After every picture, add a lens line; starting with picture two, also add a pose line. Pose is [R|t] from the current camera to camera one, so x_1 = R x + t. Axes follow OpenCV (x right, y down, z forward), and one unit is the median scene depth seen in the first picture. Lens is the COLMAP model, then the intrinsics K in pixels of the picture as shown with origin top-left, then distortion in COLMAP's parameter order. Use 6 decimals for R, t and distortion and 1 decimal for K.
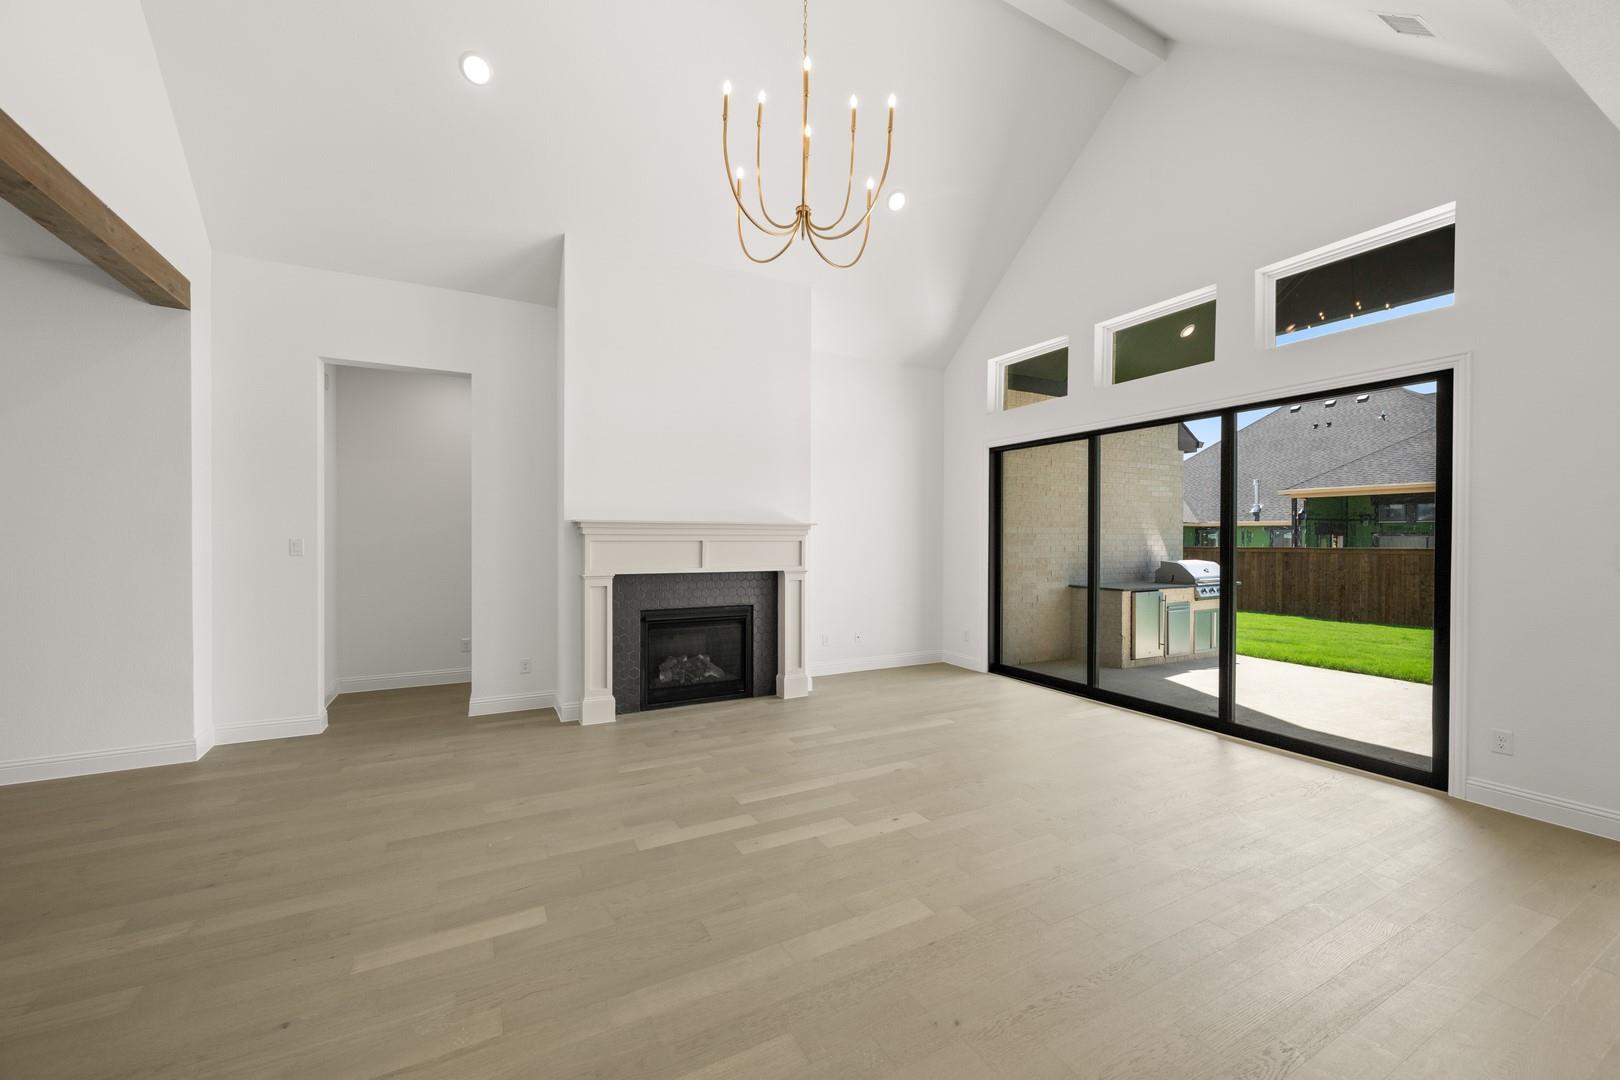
lens RADIAL K [[639.9, 0, 810.0], [0, 639.9, 540.0], [0, 0, 1]] dist [0.000132, -0.000120]
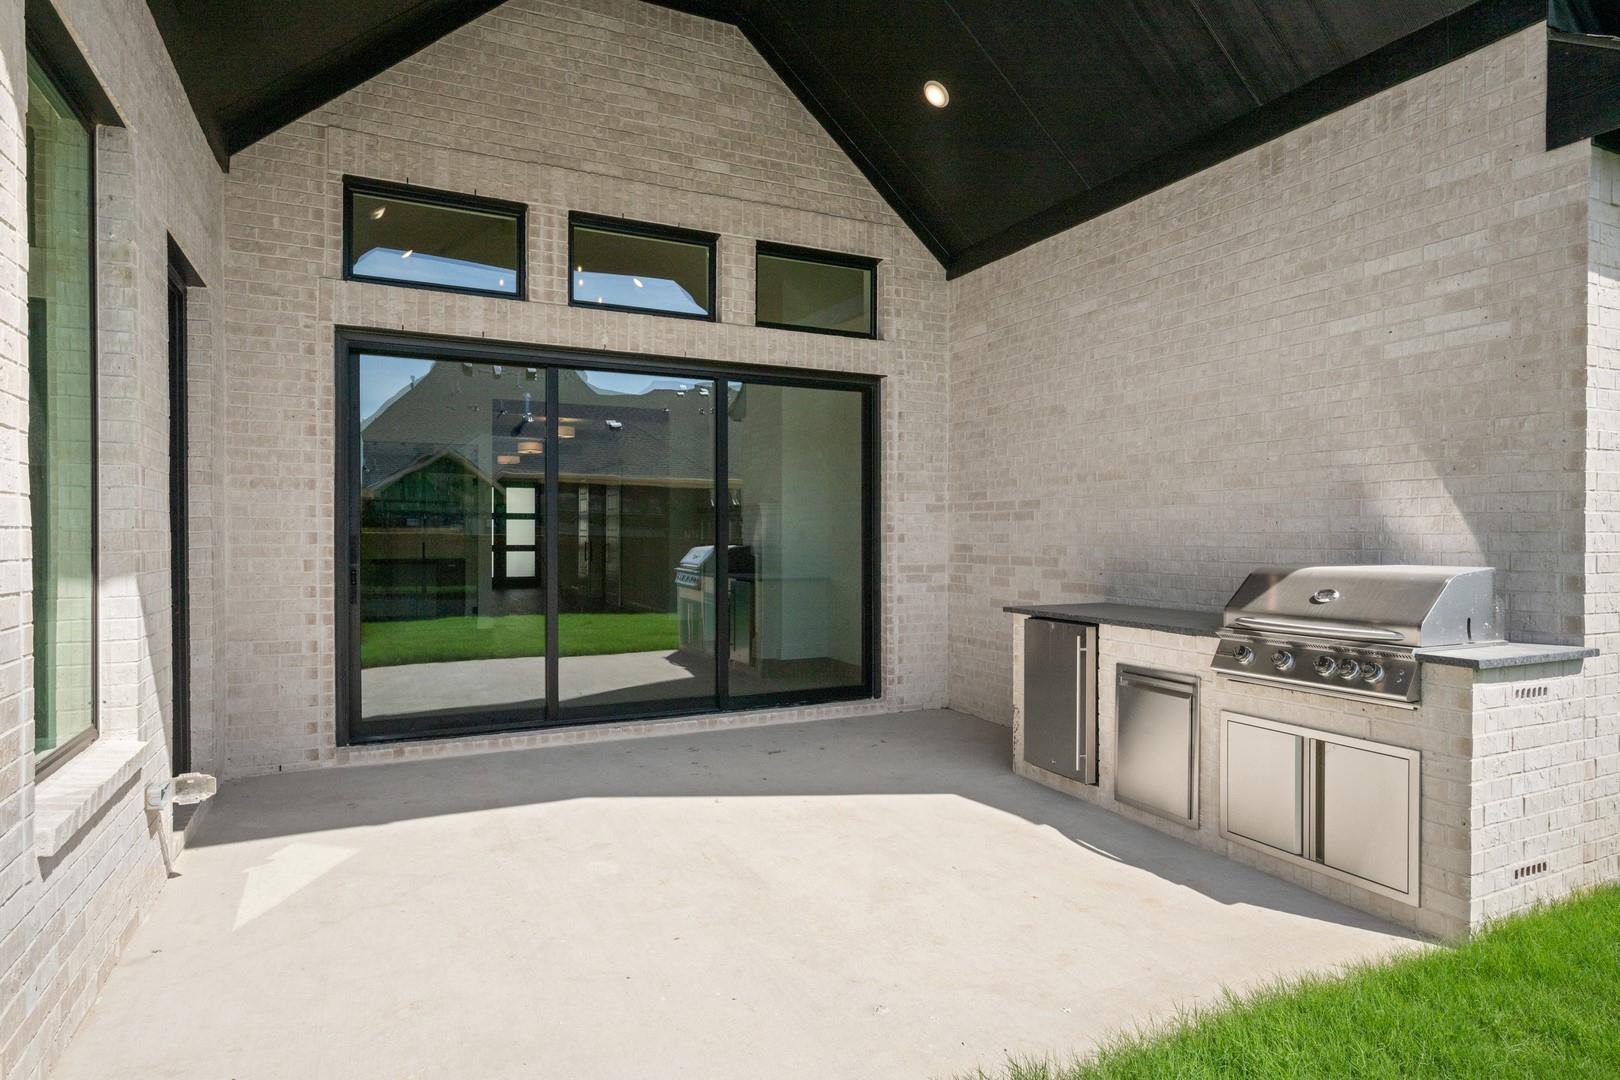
lens RADIAL K [[900.1, 0, 810.0], [0, 900.1, 540.0], [0, 0, 1]] dist [-0.009116, -0.000948]
pose [[-0.031772, 0.004764, -0.999484, 0.984889], [-0.003031, 0.999984, 0.004862, 0.018868], [0.999491, 0.003184, -0.031757, 0.732417]]
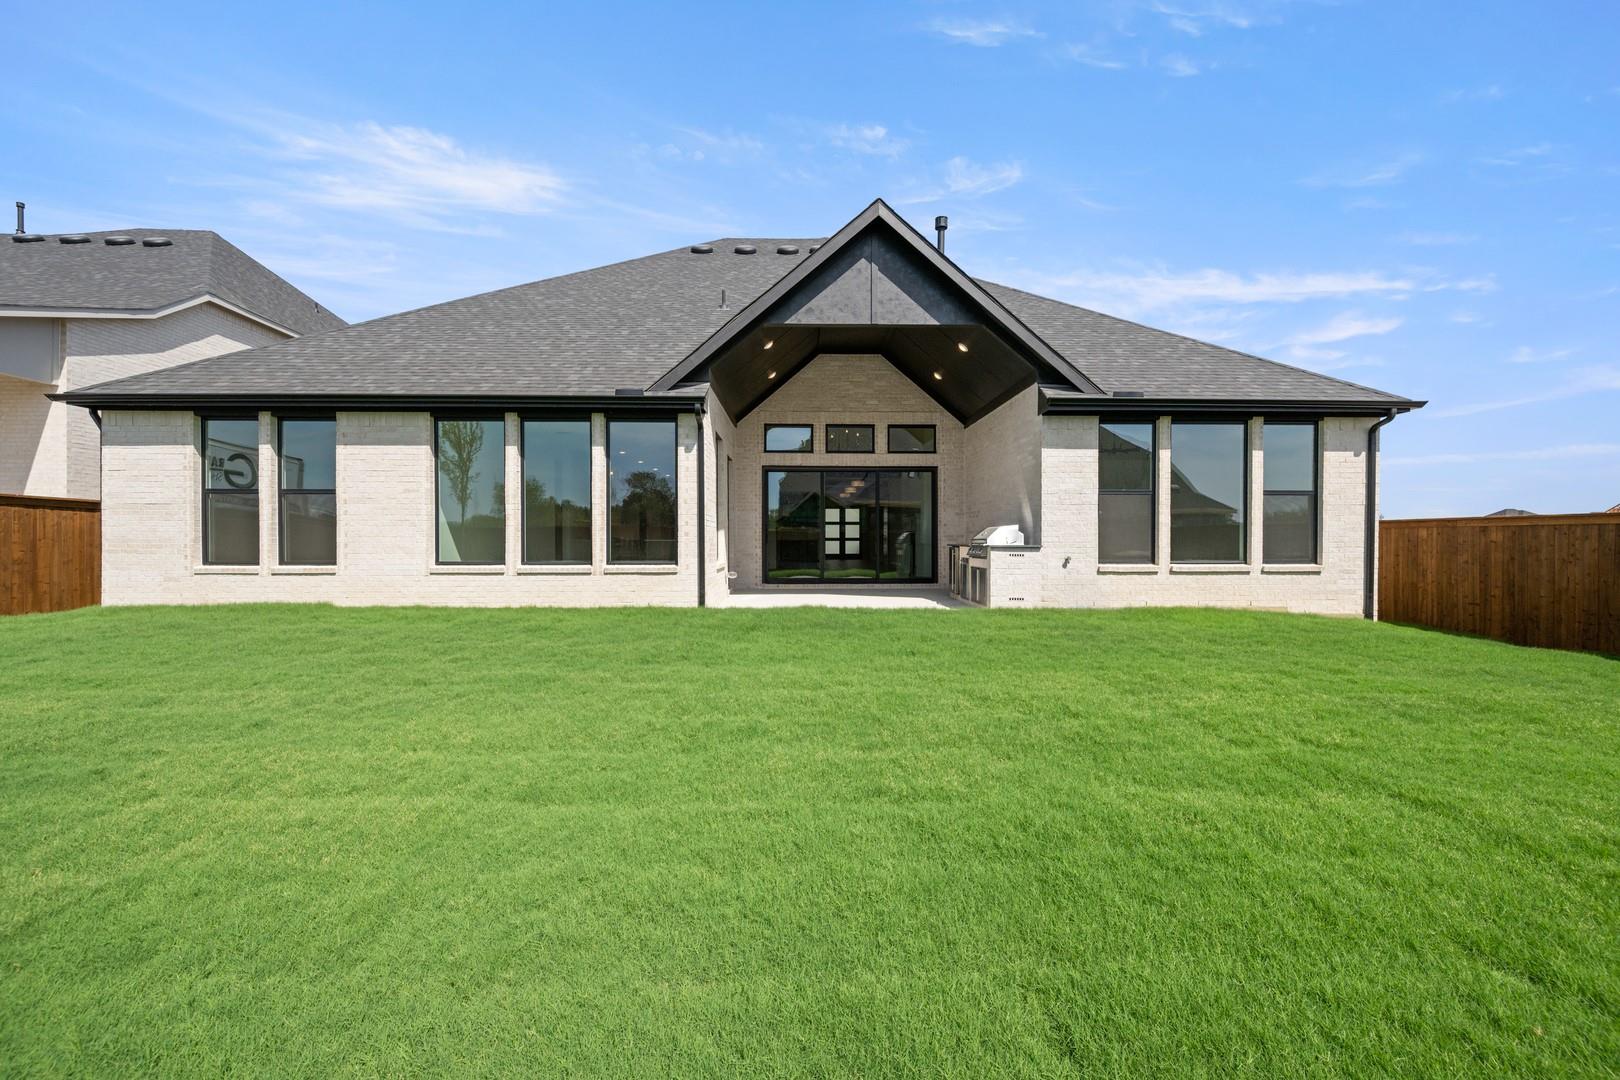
lens RADIAL K [[639.9, 0, 810.0], [0, 639.9, 540.0], [0, 0, 1]] dist [0.000132, -0.000120]
pose [[-0.448366, -0.002049, -0.893848, 1.684795], [-0.003700, 0.999993, -0.000436, 0.057687], [0.893842, 0.003111, -0.448371, 1.168465]]
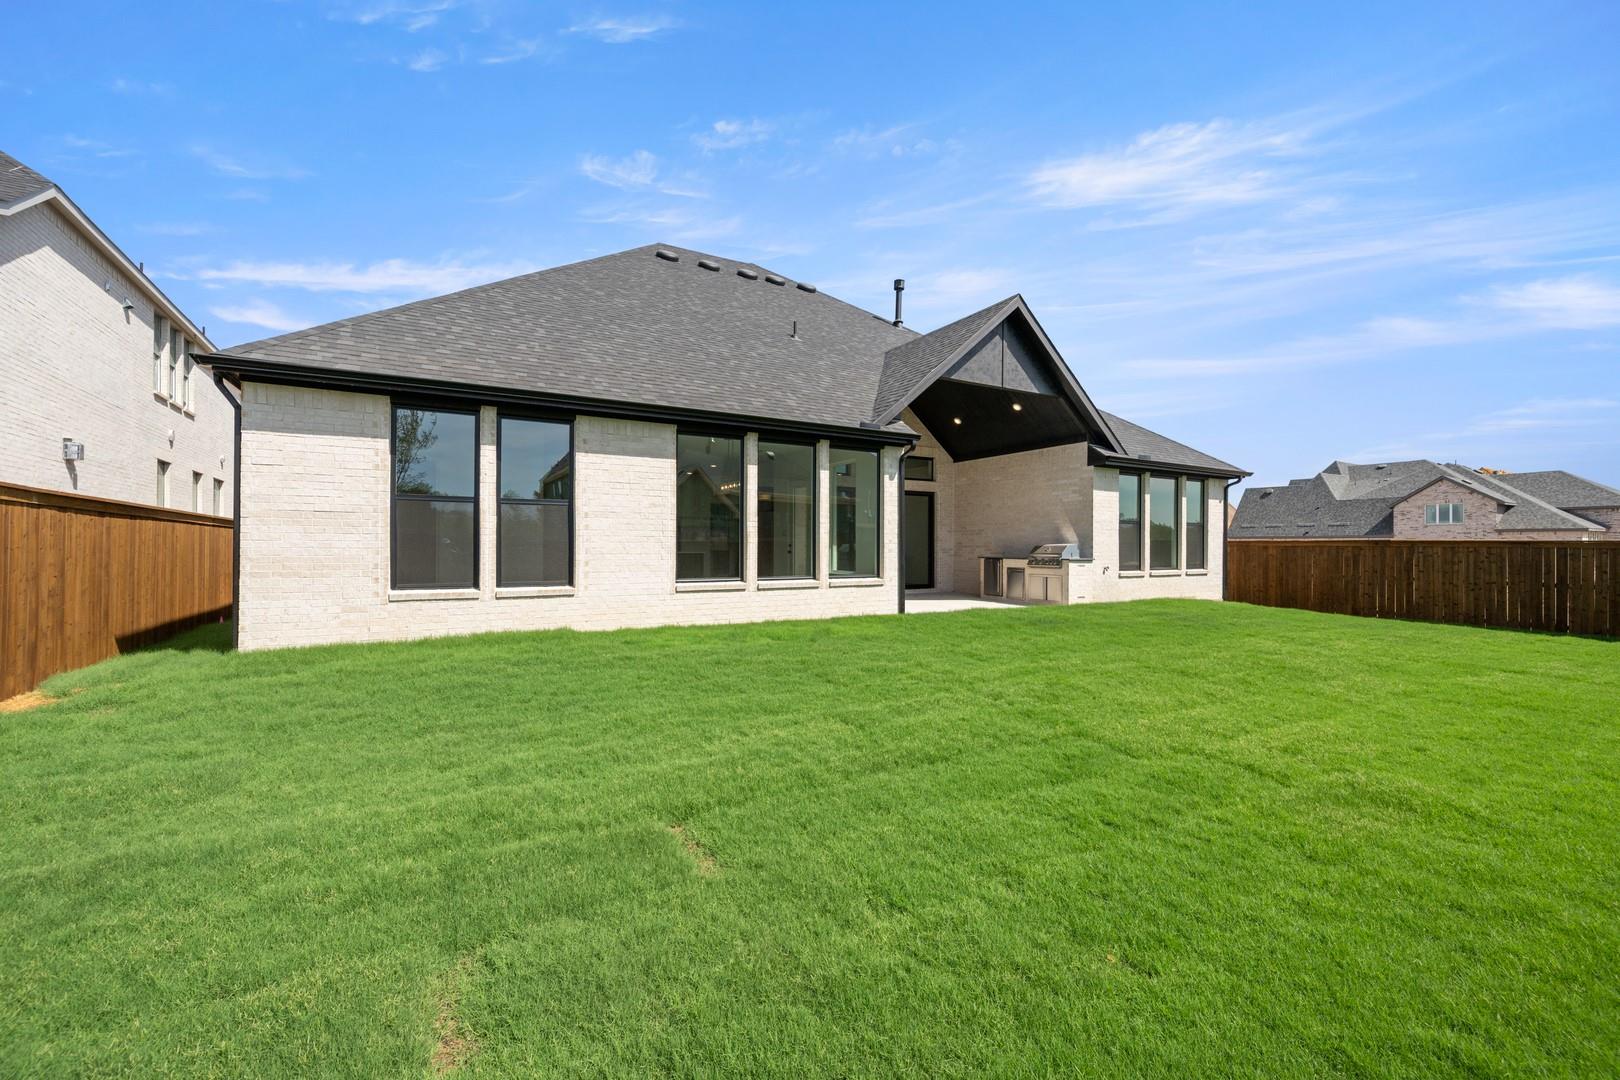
lens RADIAL K [[653.0, 0, 810.0], [0, 653.0, 540.0], [0, 0, 1]] dist [0.000091, 0.000066]
pose [[0.037743, -0.012470, -0.999210, 2.050998], [-0.005647, 0.999904, -0.012692, 0.044951], [0.999272, 0.006121, 0.037669, 0.348403]]
